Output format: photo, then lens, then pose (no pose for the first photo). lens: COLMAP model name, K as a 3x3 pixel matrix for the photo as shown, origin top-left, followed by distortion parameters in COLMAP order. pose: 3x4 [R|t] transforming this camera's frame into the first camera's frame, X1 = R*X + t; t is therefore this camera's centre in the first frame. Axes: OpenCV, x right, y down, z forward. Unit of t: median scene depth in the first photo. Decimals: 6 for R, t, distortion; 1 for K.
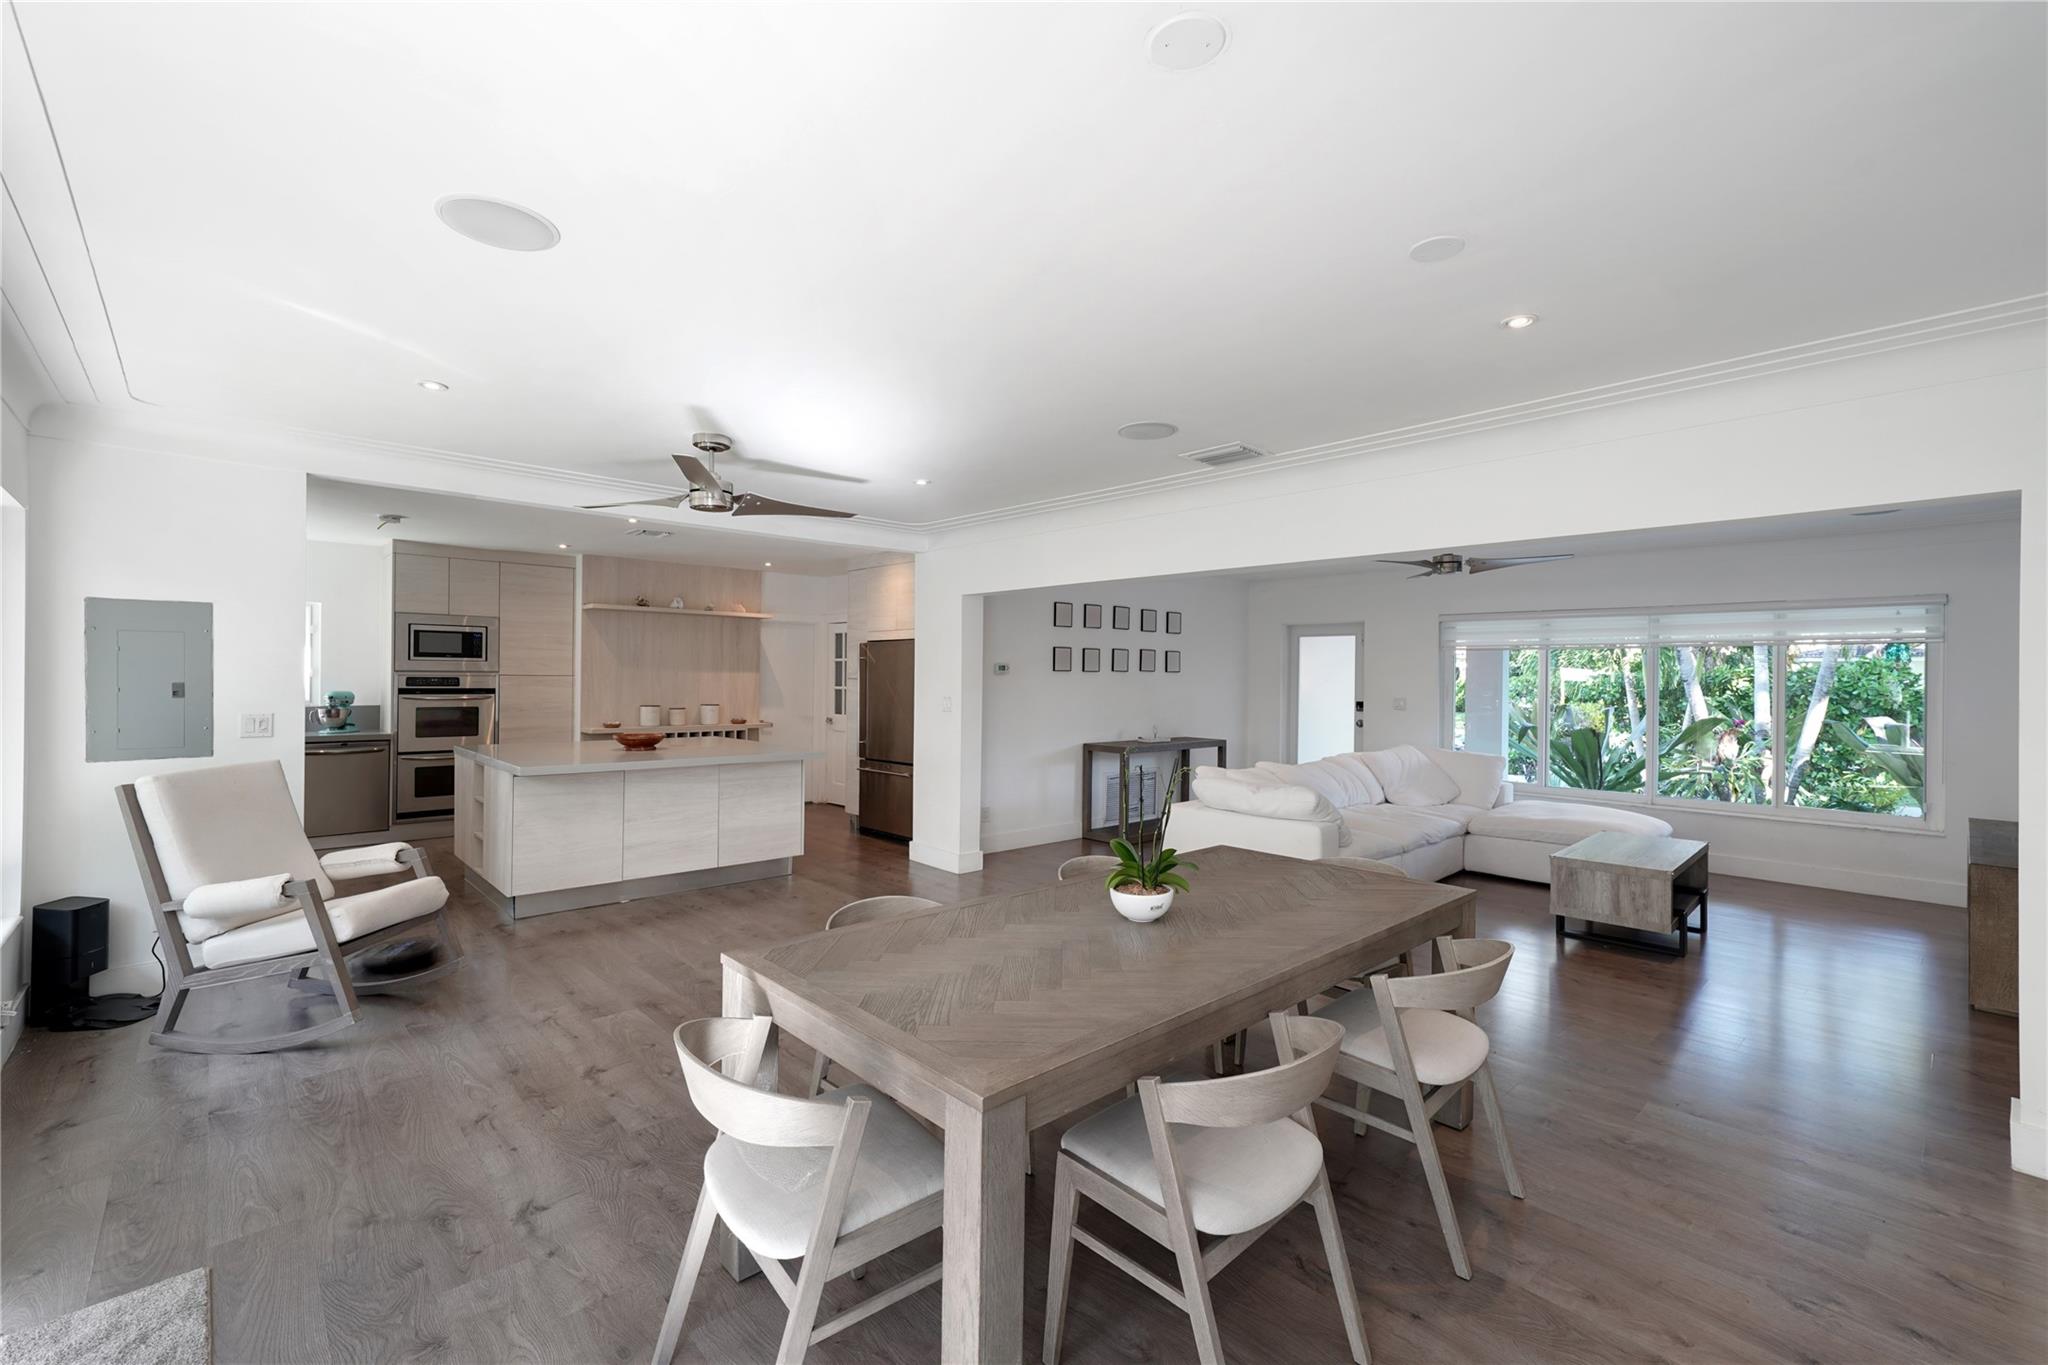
lens RADIAL K [[886.3, 0, 1010.5], [0, 886.3, 690.4], [0, 0, 1]] dist [0.007979, 0.000099]
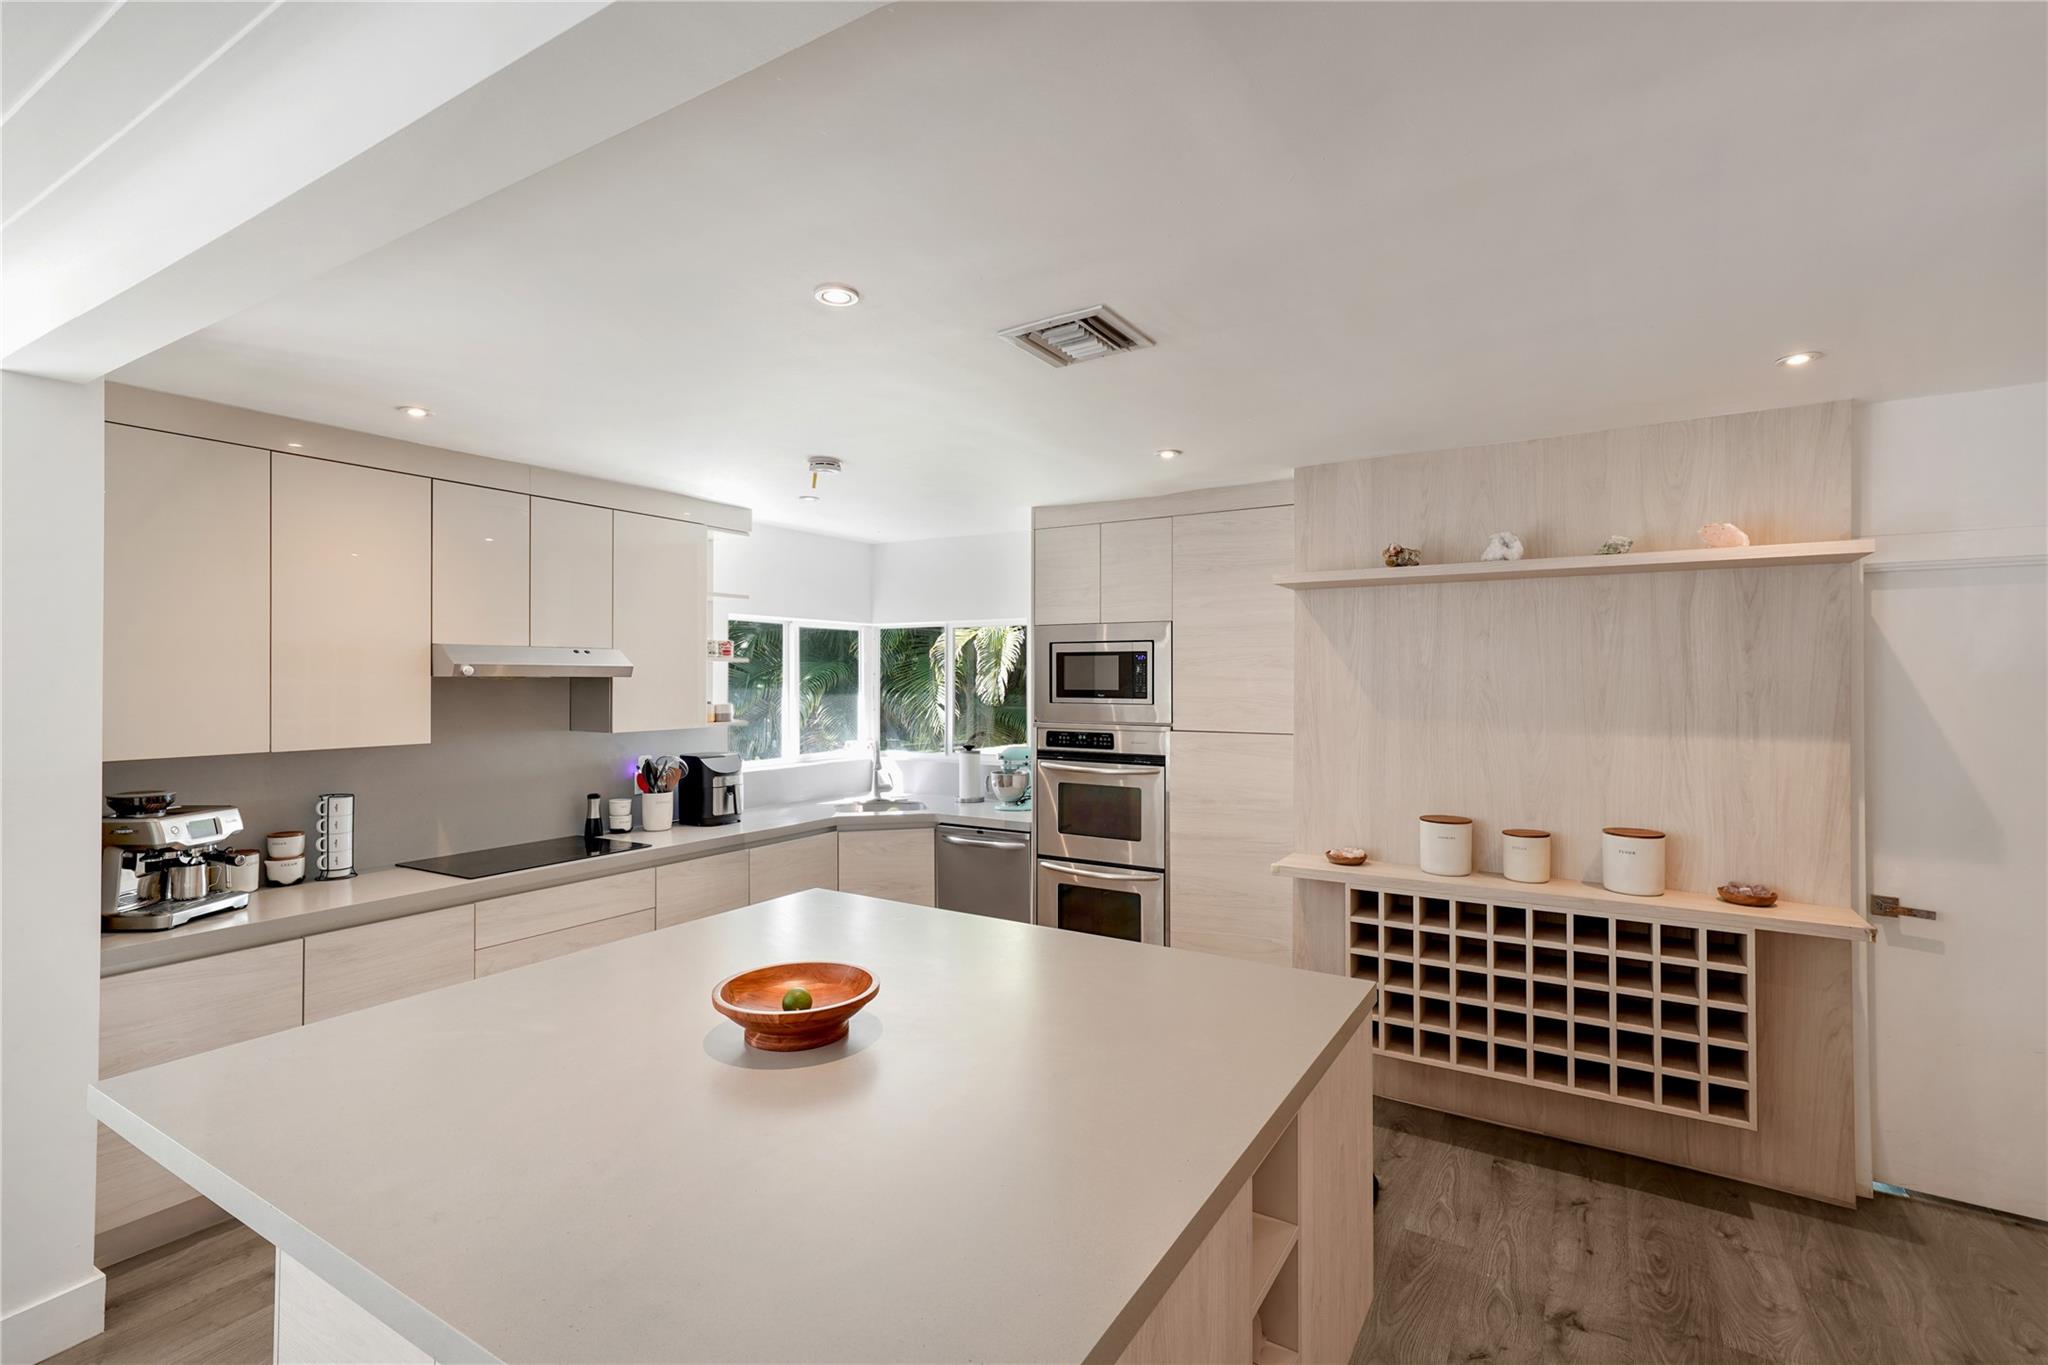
lens RADIAL K [[960.9, 0, 1018.7], [0, 960.9, 677.9], [0, 0, 1]] dist [-0.020573, -0.003522]
pose [[0.268373, -0.011992, -0.963240, -0.076107], [-0.014108, 0.999766, -0.016378, -0.052092], [0.963212, 0.017985, 0.268141, 1.050639]]
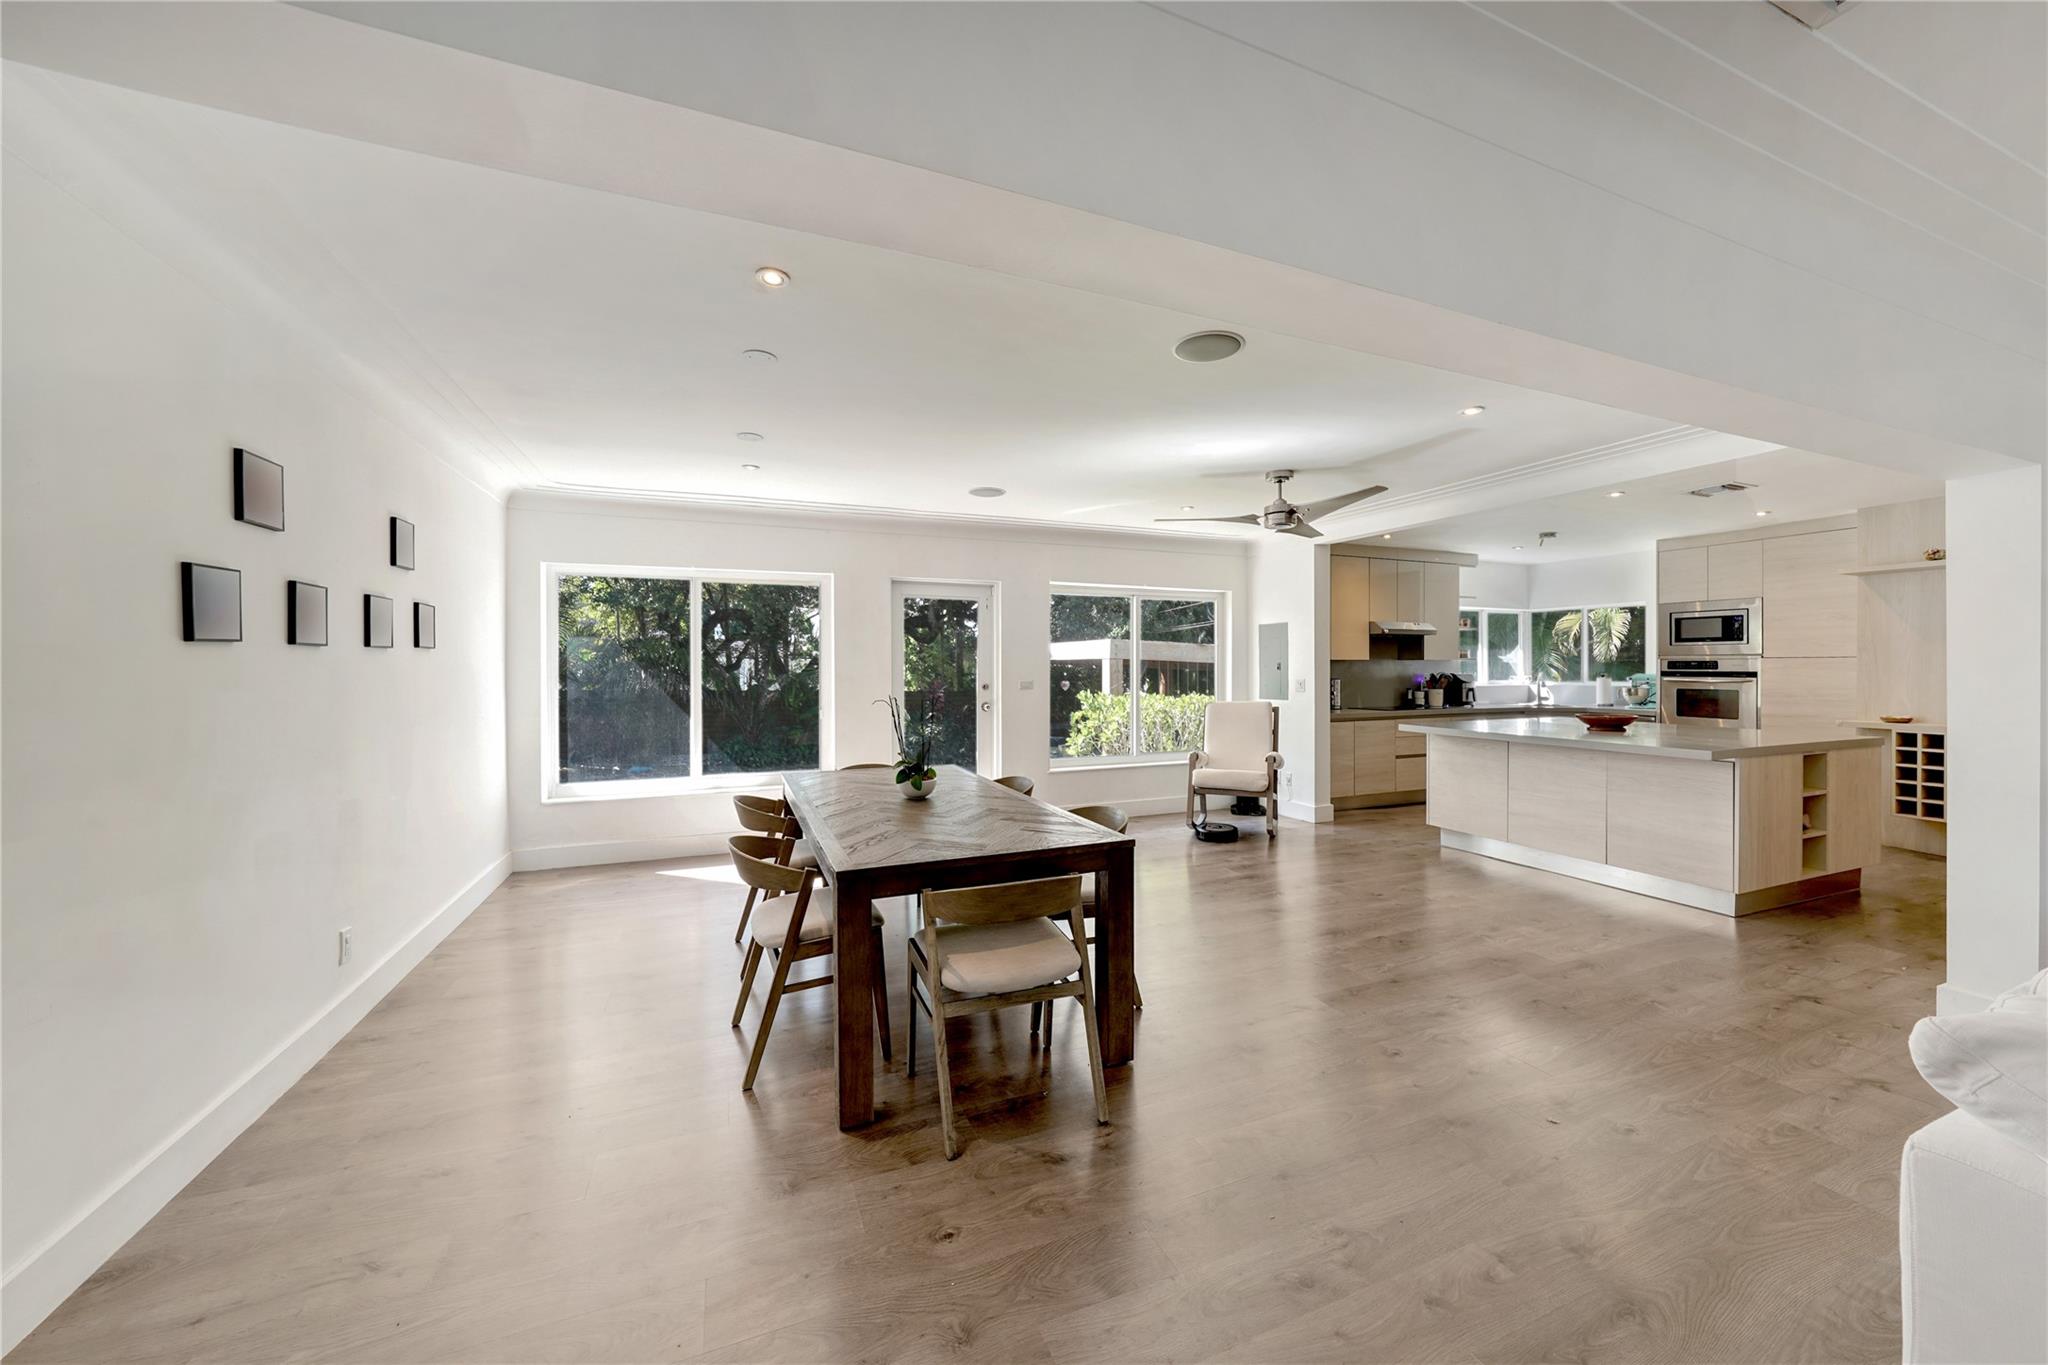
lens RADIAL K [[730.8, 0, 1019.0], [0, 730.8, 667.7], [0, 0, 1]] dist [-0.008998, -0.000021]
pose [[-0.342715, -0.010042, -0.939386, 0.587340], [-0.017184, 0.999843, -0.004419, 0.014645], [0.939282, 0.014628, -0.342833, 0.714932]]
